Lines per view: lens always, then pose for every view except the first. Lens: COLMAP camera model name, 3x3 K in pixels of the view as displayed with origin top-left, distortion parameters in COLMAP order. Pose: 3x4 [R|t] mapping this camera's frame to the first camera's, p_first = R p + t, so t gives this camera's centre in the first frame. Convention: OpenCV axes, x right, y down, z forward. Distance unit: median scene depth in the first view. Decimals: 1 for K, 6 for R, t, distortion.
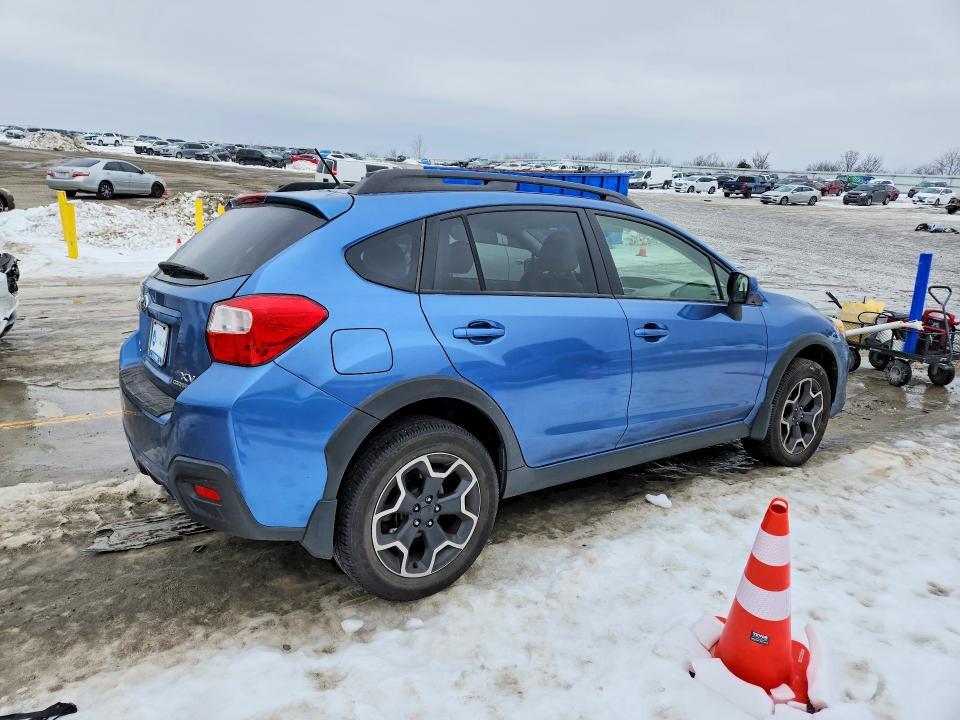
lens RADIAL K [[645.9, 0, 464.7], [0, 645.9, 359.1], [0, 0, 1]] dist [0.020574, 0.000886]
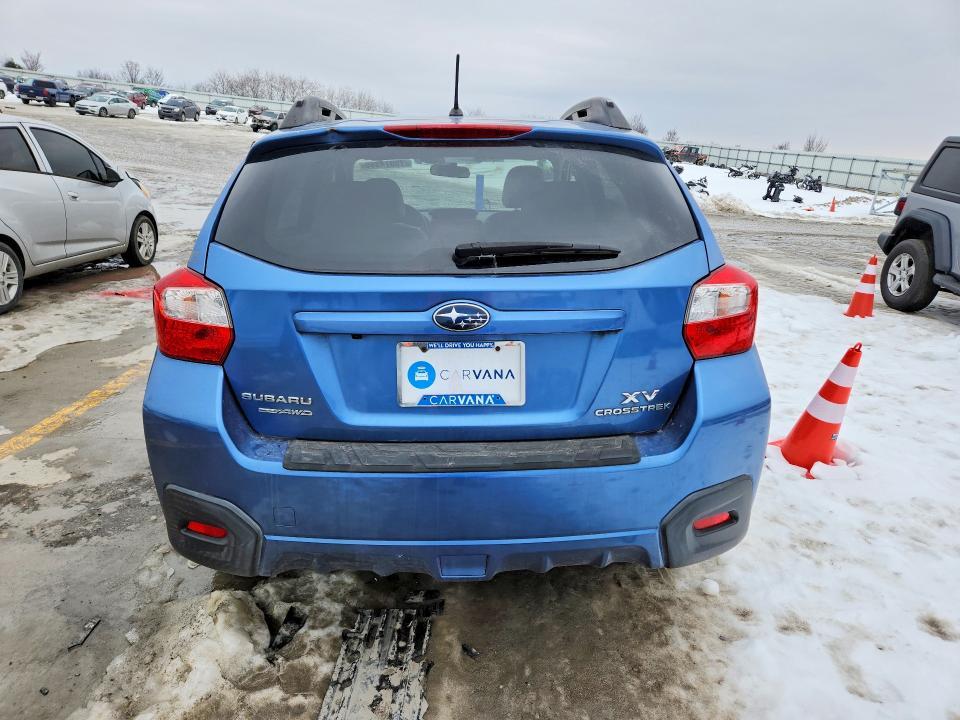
lens RADIAL K [[656.3, 0, 476.9], [0, 656.3, 347.3], [0, 0, 1]] dist [0.025279, -0.005785]
pose [[0.544130, -0.246293, 0.802036, -0.741727], [0.162721, 0.968770, 0.187099, -0.127562], [-0.823070, 0.028702, 0.567214, 0.490688]]
